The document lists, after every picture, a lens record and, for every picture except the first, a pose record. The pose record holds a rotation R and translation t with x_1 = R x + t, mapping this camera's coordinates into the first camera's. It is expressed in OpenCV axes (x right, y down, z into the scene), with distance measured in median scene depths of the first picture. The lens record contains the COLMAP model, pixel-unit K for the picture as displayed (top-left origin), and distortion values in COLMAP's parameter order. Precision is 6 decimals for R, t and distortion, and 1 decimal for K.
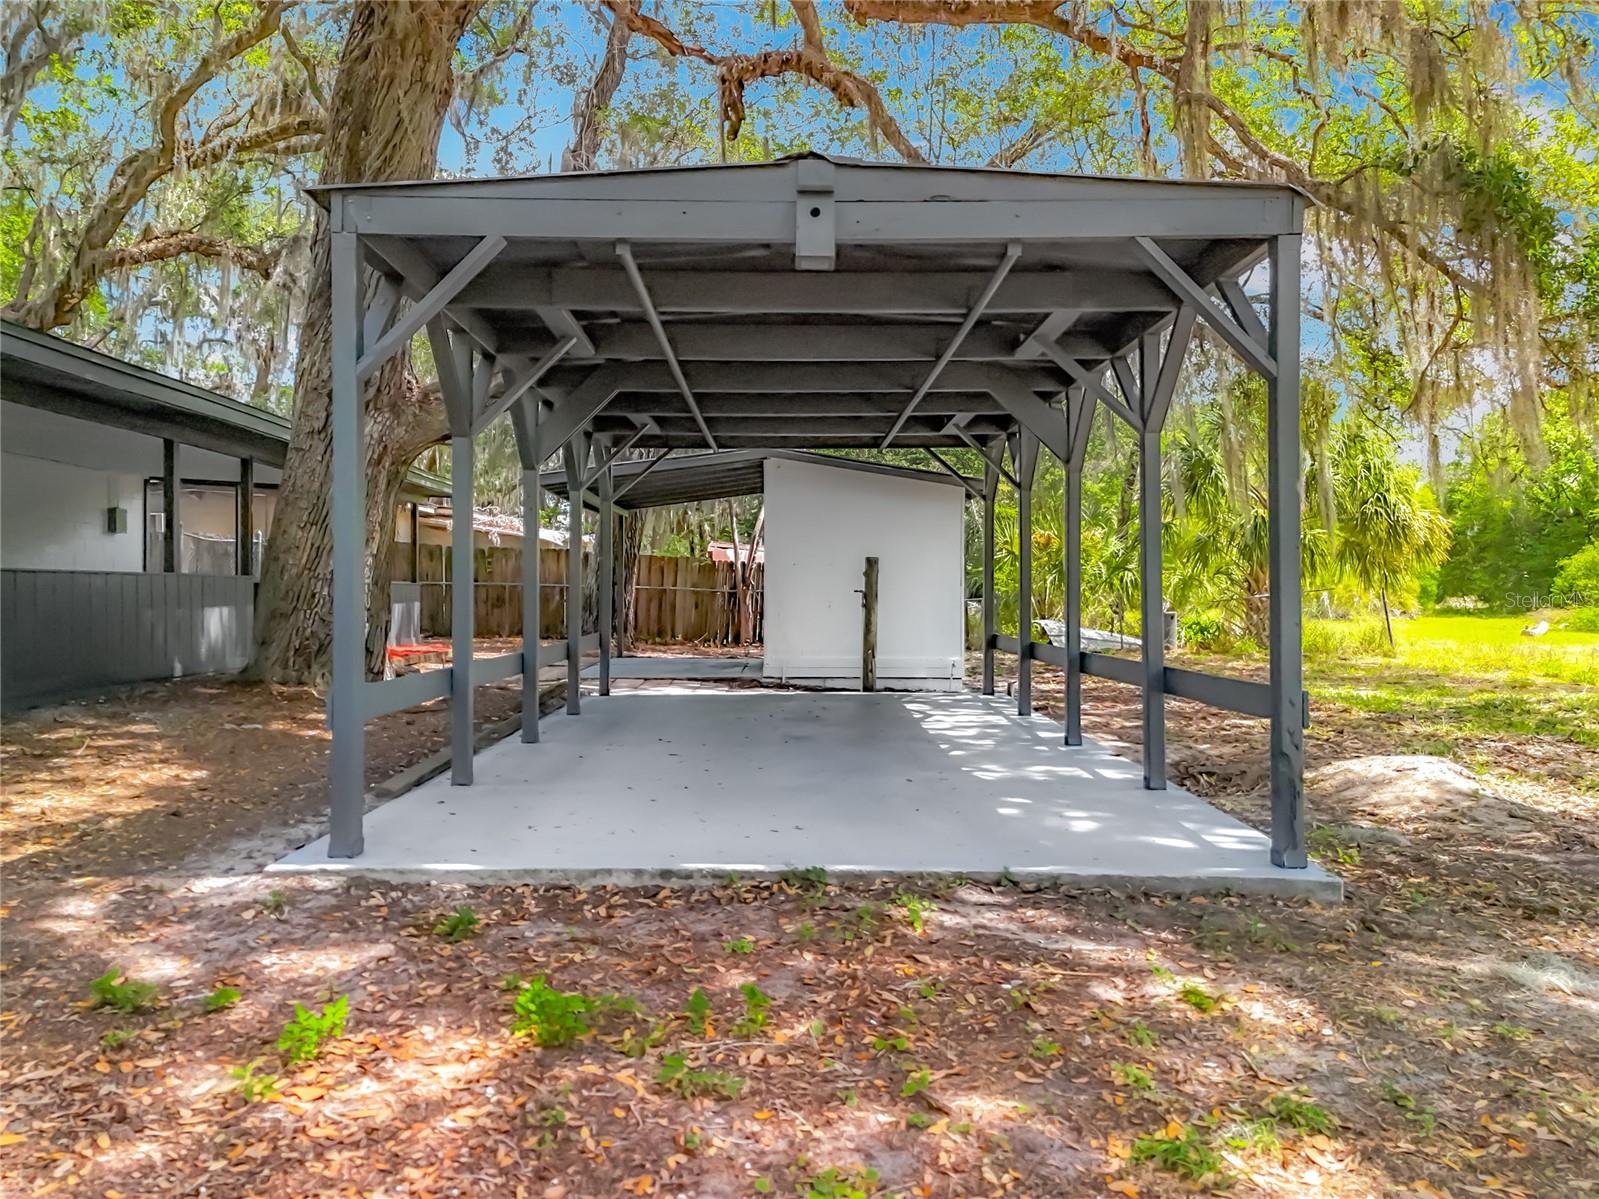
lens RADIAL K [[1126.0, 0, 797.9], [0, 1126.0, 585.1], [0, 0, 1]] dist [0.071364, 0.000819]
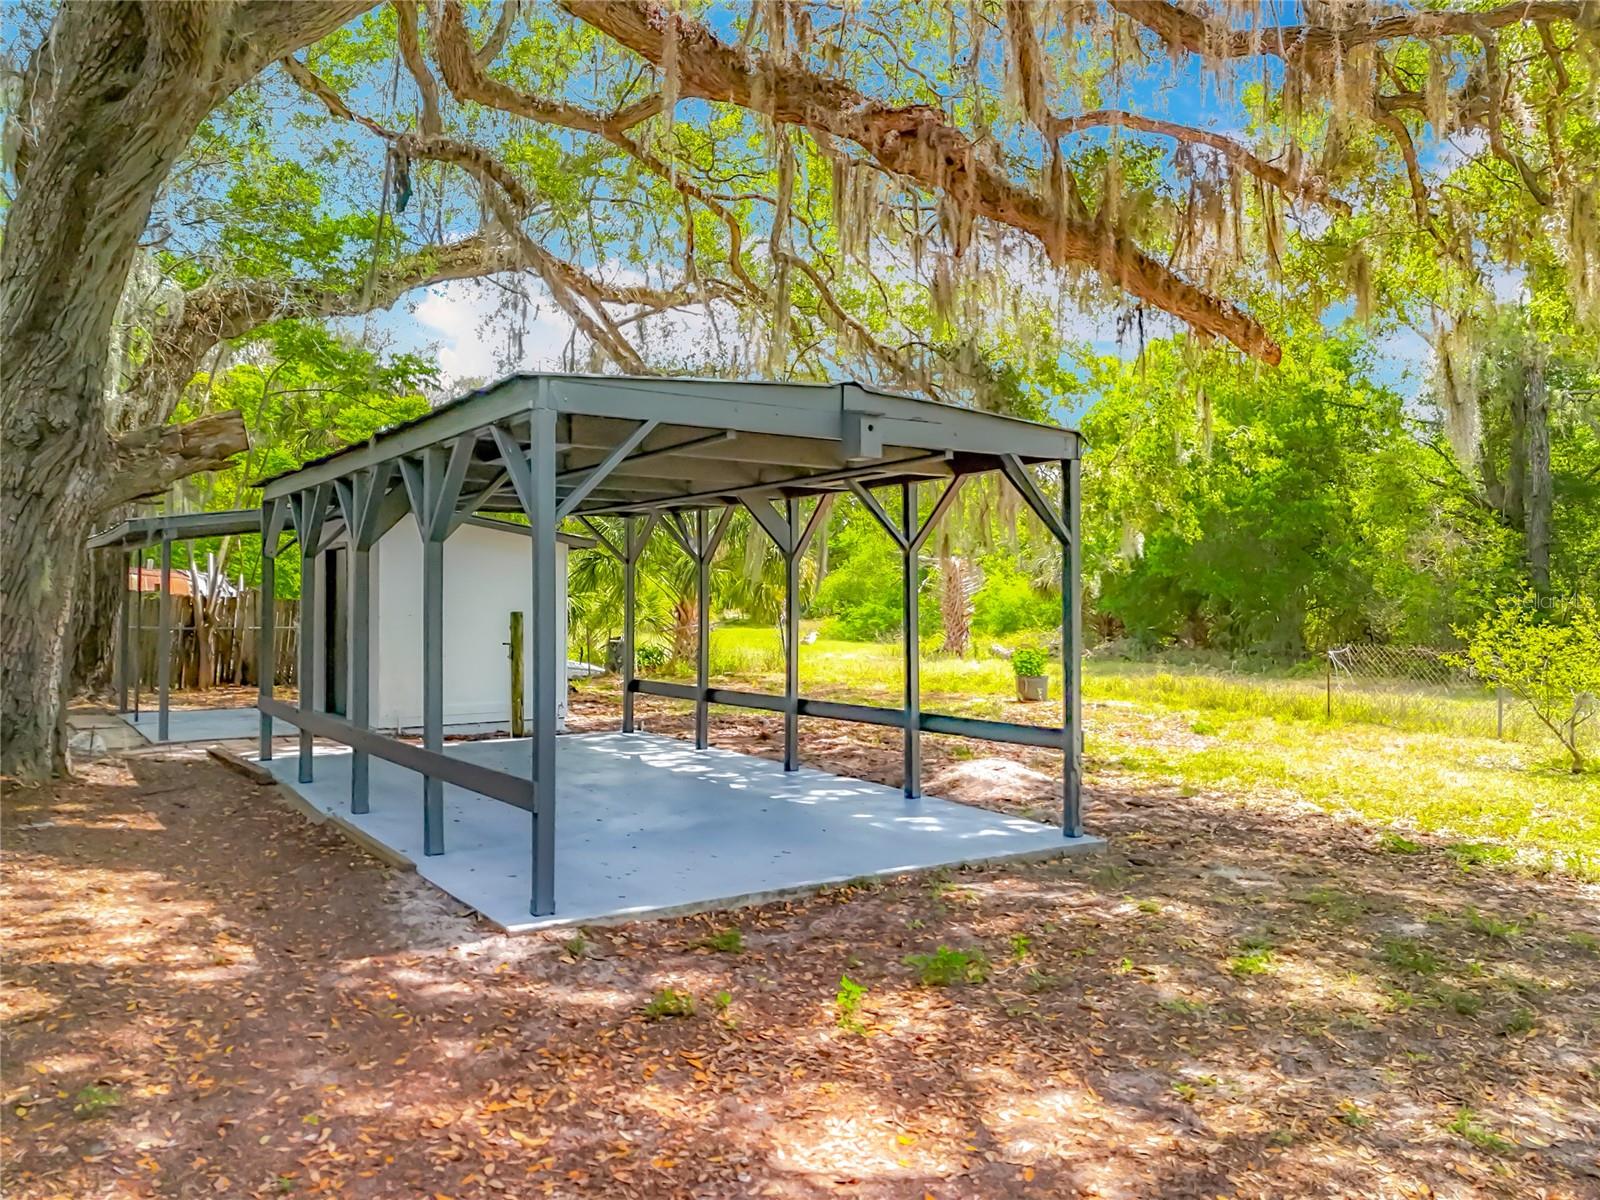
lens RADIAL K [[1130.3, 0, 804.5], [0, 1130.3, 601.8], [0, 0, 1]] dist [0.020858, 0.000601]
pose [[0.841683, -0.000089, 0.539972, -0.842767], [-0.000295, 1.000000, 0.000626, -0.103609], [-0.539972, -0.000687, 0.841682, -0.184919]]
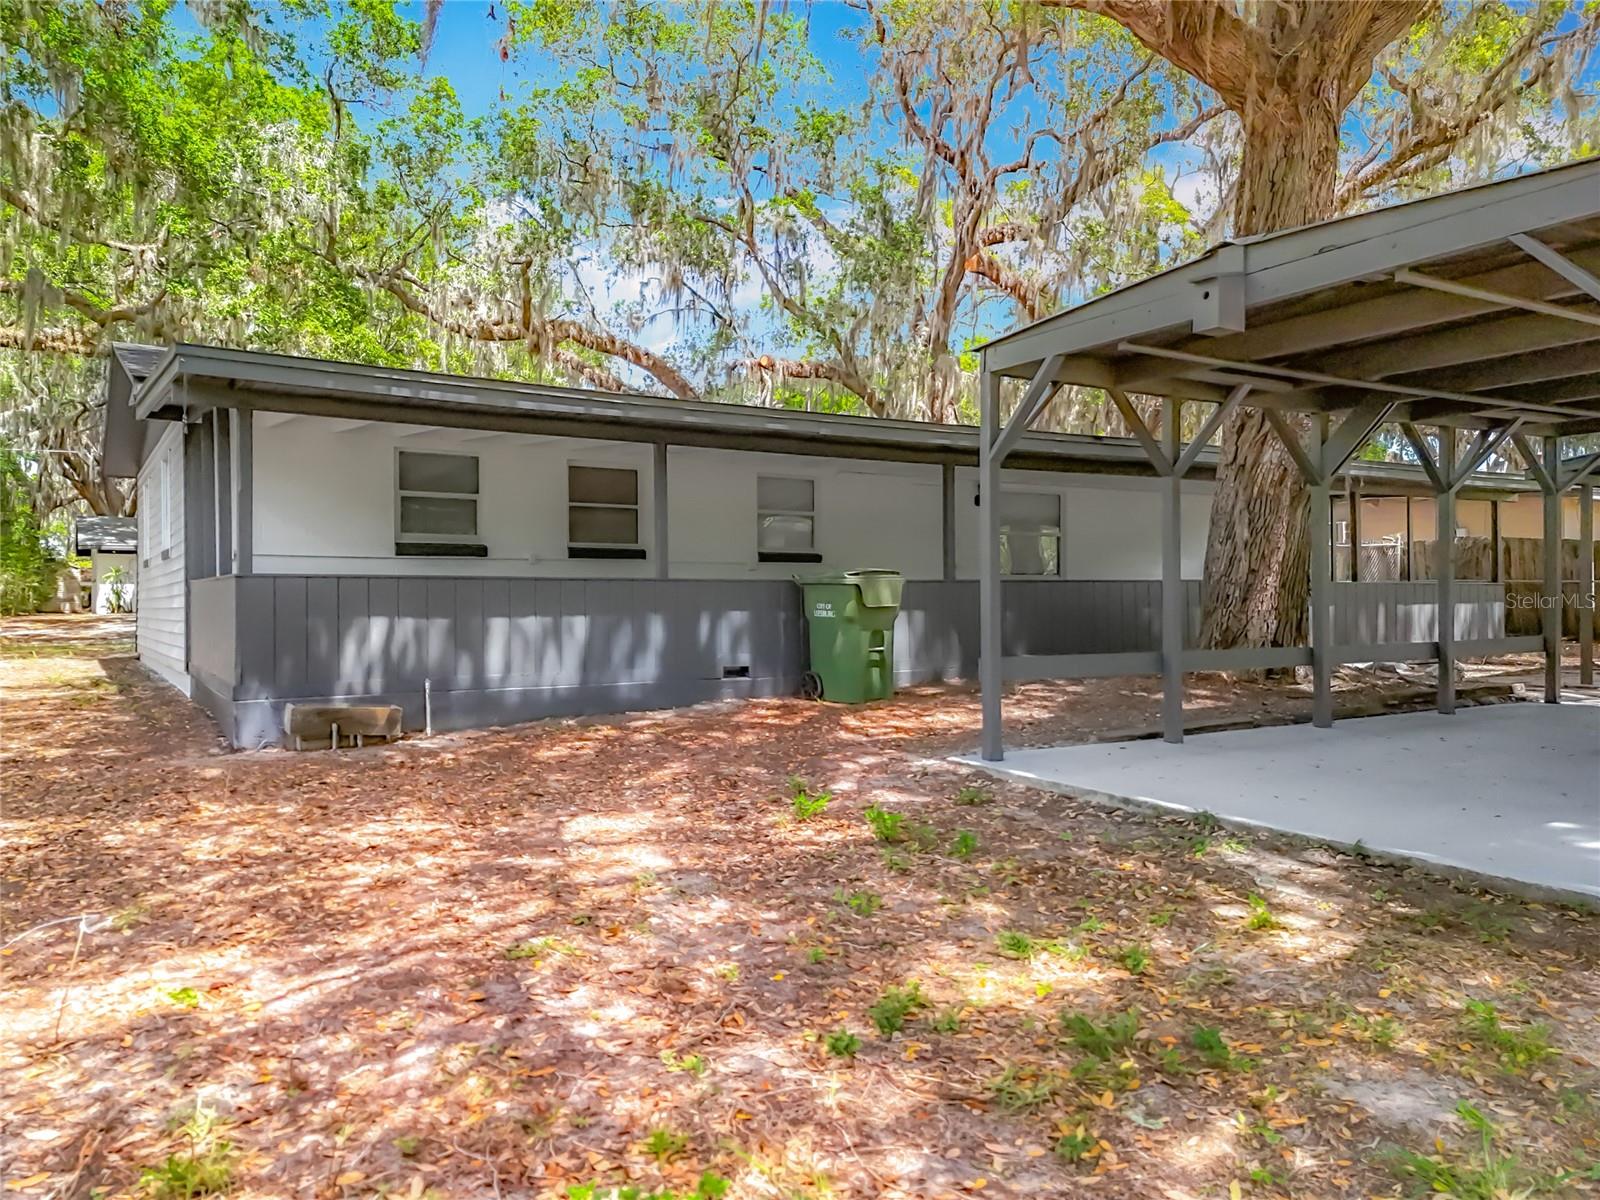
lens RADIAL K [[1138.9, 0, 804.5], [0, 1138.9, 578.6], [0, 0, 1]] dist [0.008241, -0.002653]
pose [[0.520279, -0.014879, -0.853867, 0.861390], [0.010319, 0.999885, -0.011136, -0.002390], [0.853934, -0.003018, 0.520373, -0.048137]]
